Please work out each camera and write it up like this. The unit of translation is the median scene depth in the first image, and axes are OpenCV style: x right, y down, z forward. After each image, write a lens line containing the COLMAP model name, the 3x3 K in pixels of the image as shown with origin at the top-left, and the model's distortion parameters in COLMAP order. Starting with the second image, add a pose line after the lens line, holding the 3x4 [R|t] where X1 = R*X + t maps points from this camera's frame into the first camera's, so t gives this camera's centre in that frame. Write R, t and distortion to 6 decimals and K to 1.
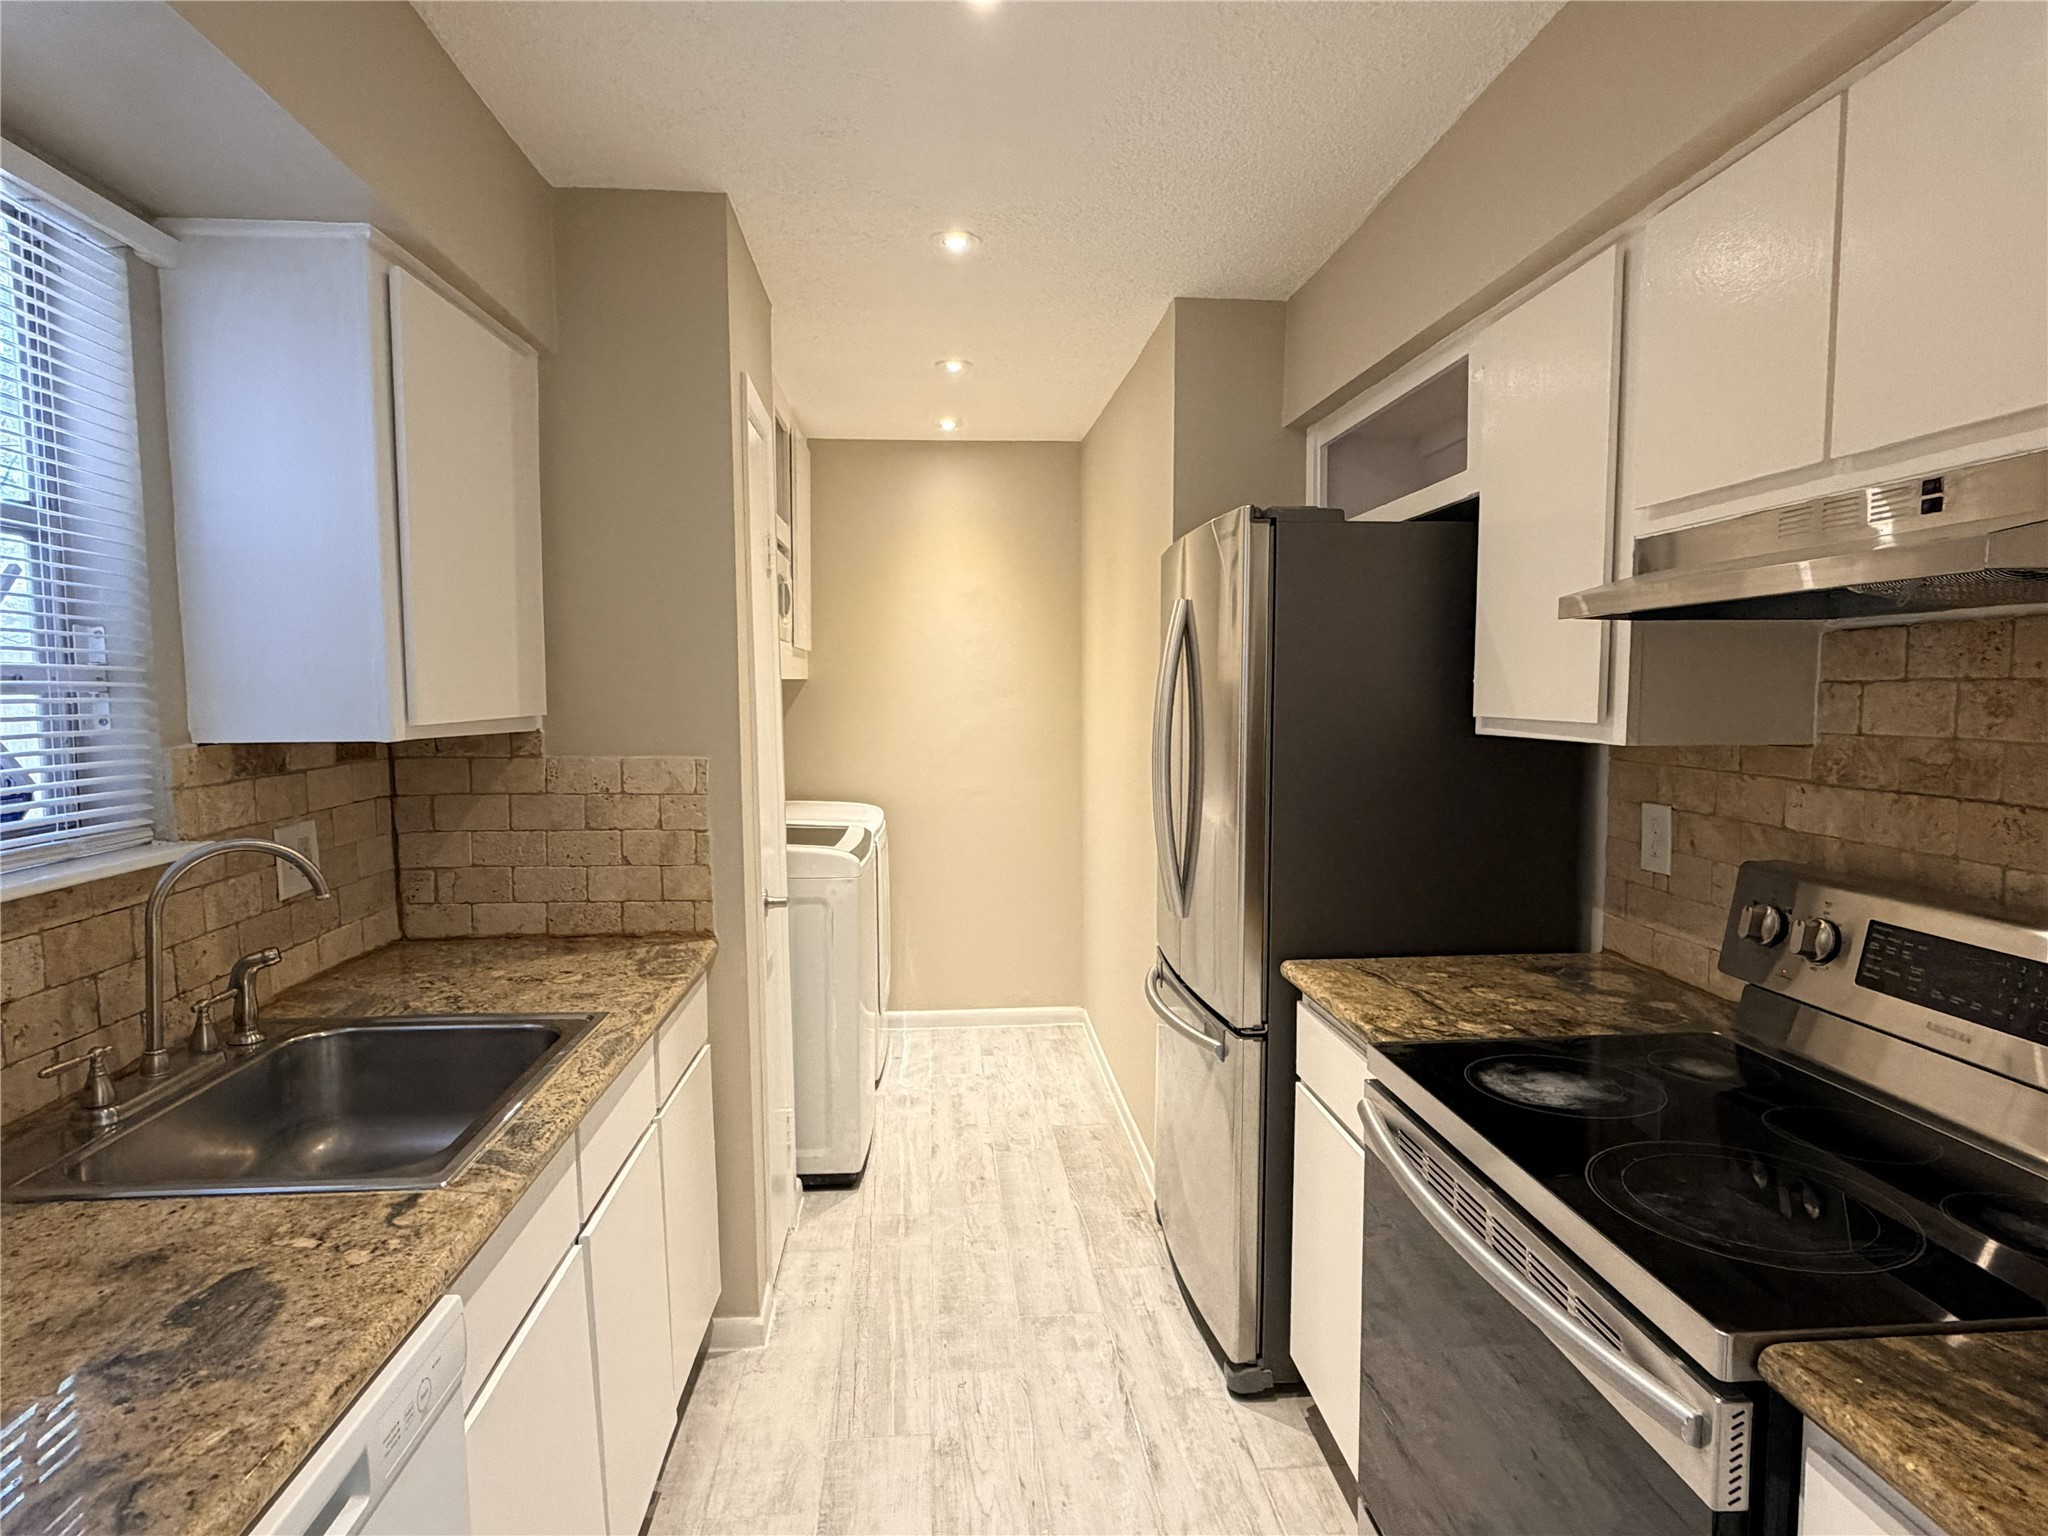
lens RADIAL K [[1123.7, 0, 1024.0], [0, 1123.7, 768.0], [0, 0, 1]] dist [-0.005212, 0.000625]
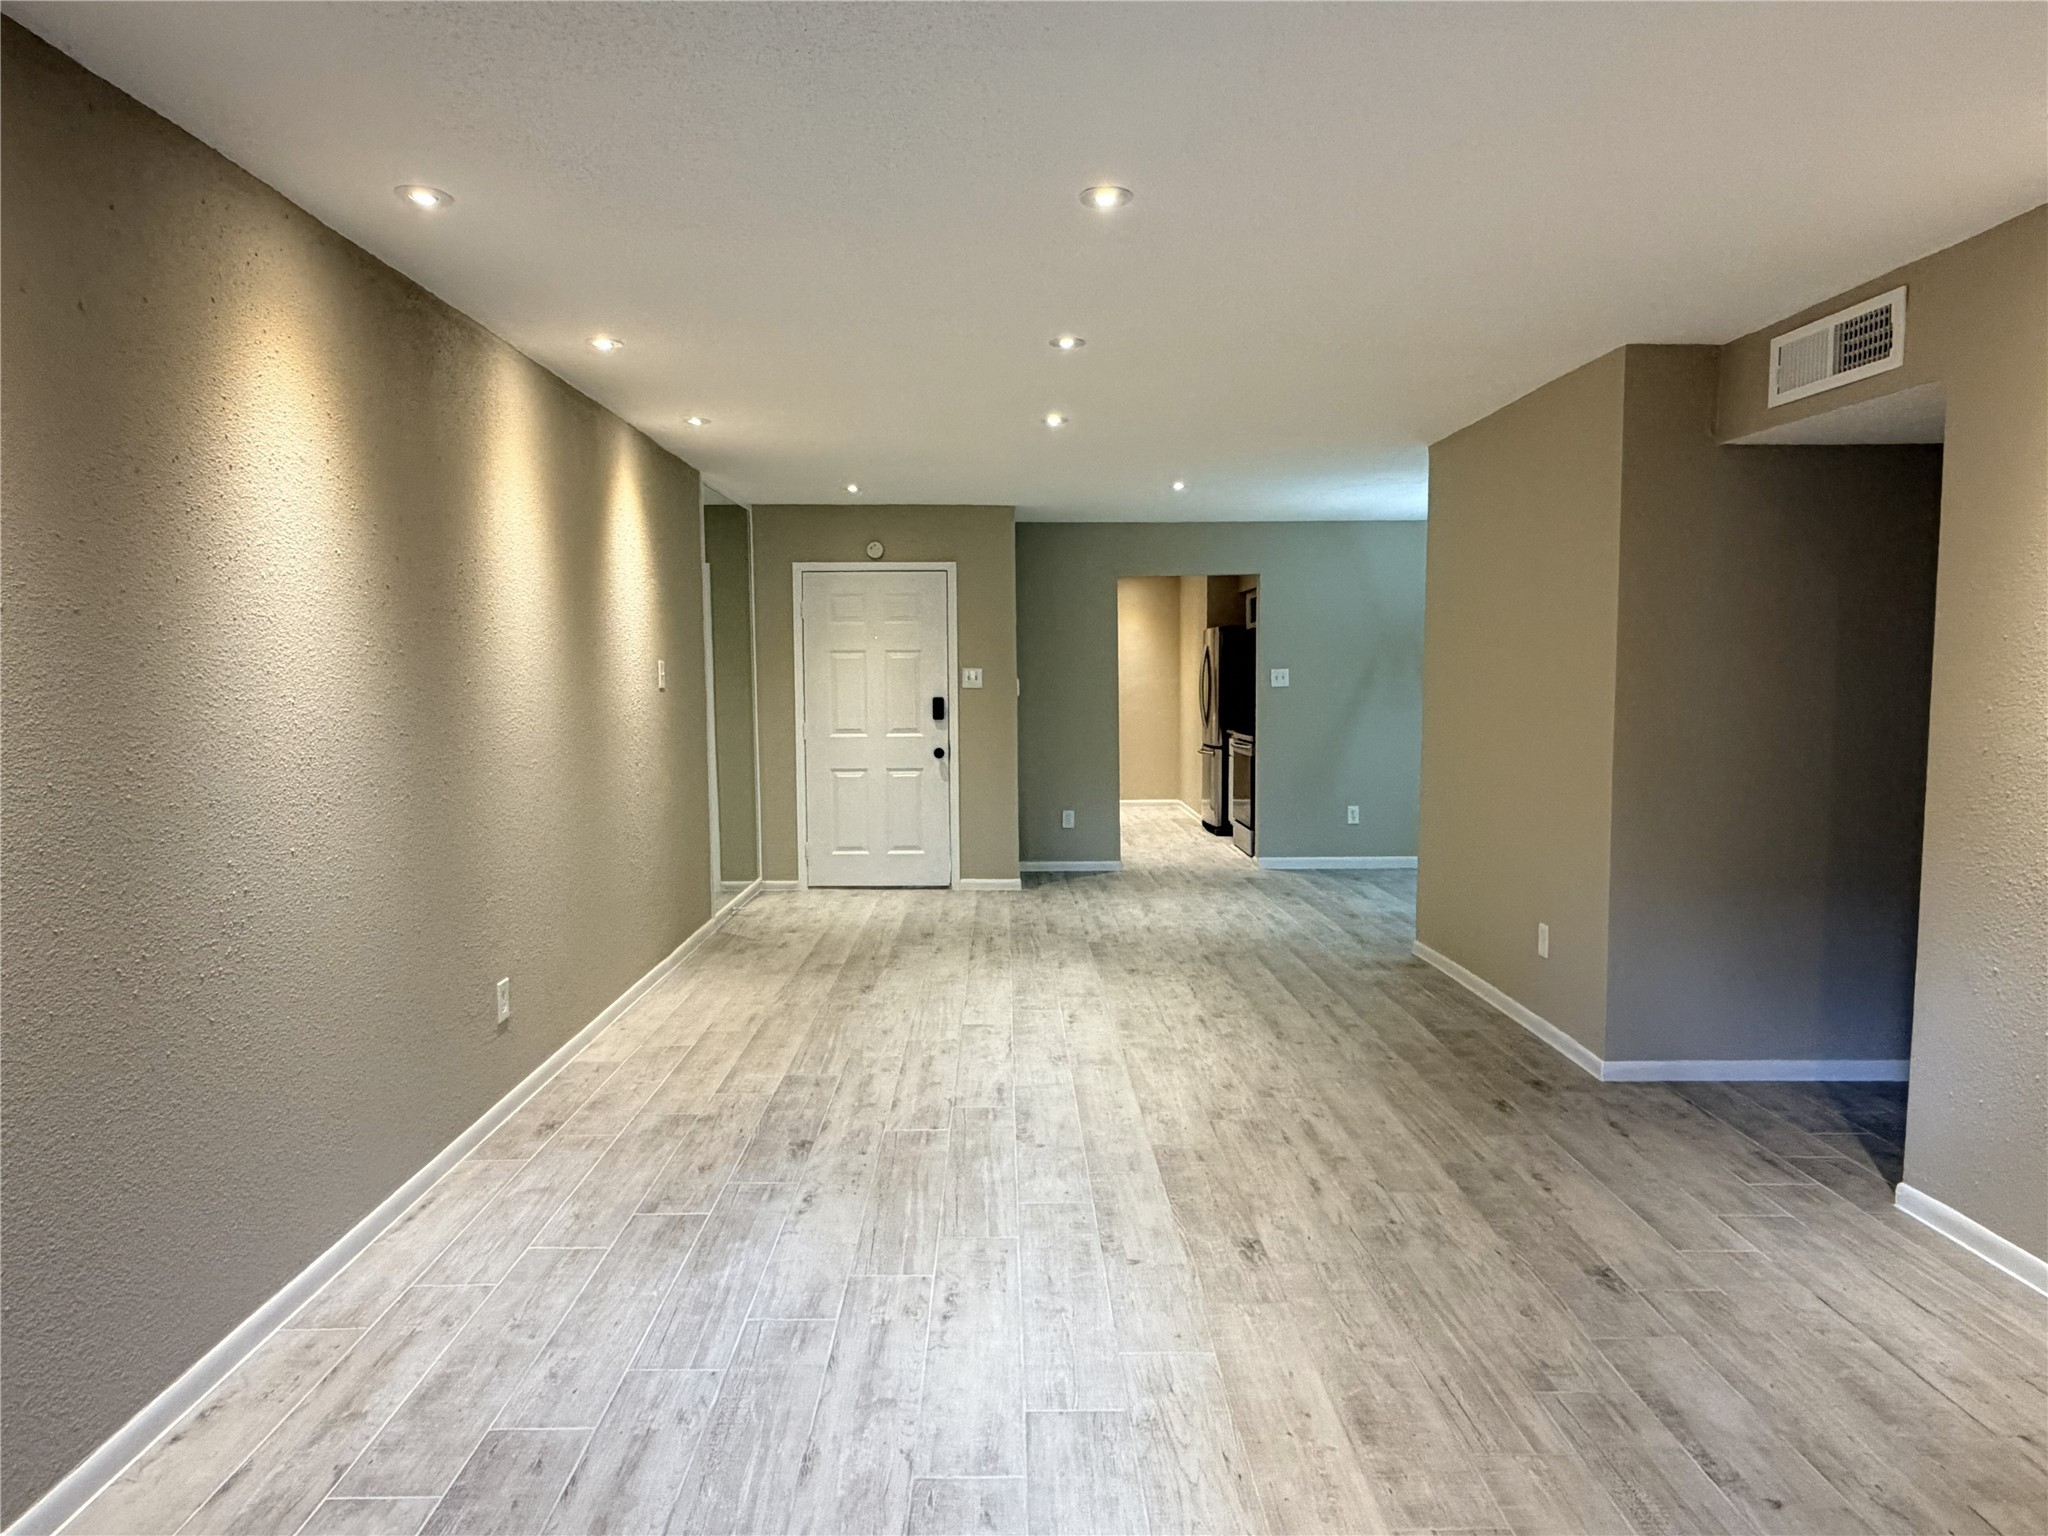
lens RADIAL K [[1170.1, 0, 1012.9], [0, 1170.1, 771.6], [0, 0, 1]] dist [-0.010163, 0.002388]
pose [[0.996856, 0.005368, -0.079054, -0.294197], [-0.004863, 0.999967, 0.006583, 0.372538], [0.079086, -0.006178, 0.996849, -4.404079]]
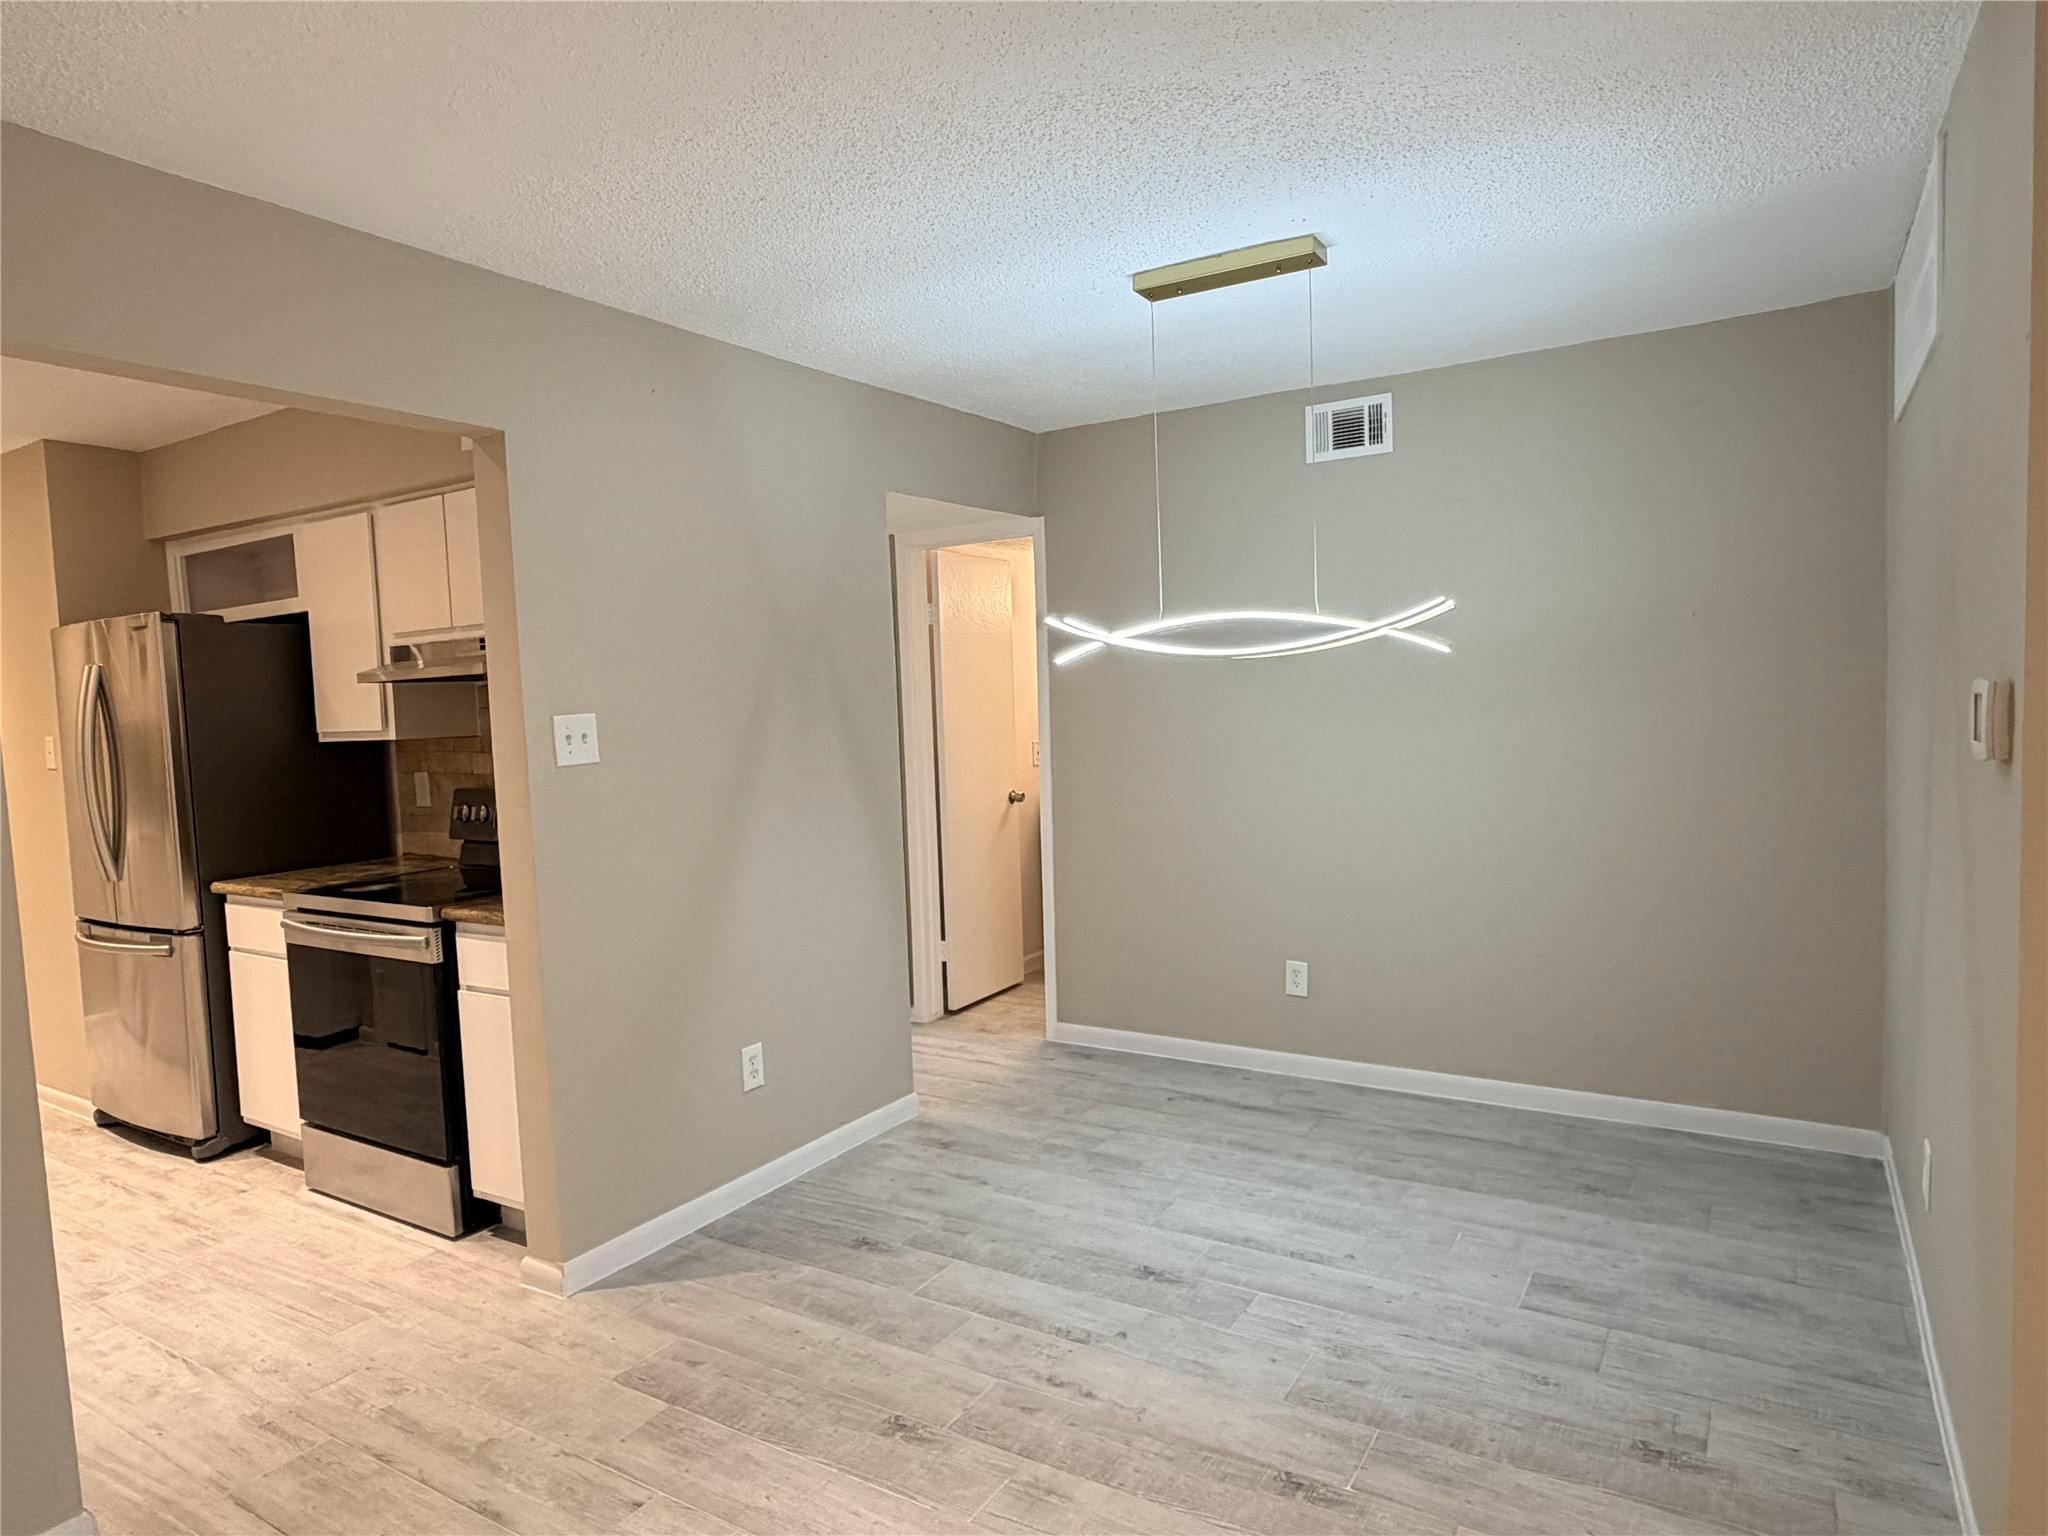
lens RADIAL K [[1170.1, 0, 1012.9], [0, 1170.1, 771.6], [0, 0, 1]] dist [-0.010163, 0.002388]
pose [[0.590528, -0.071434, 0.803850, -0.542493], [0.094570, 0.995337, 0.018977, 0.104217], [-0.801457, 0.064814, 0.594530, -1.214336]]
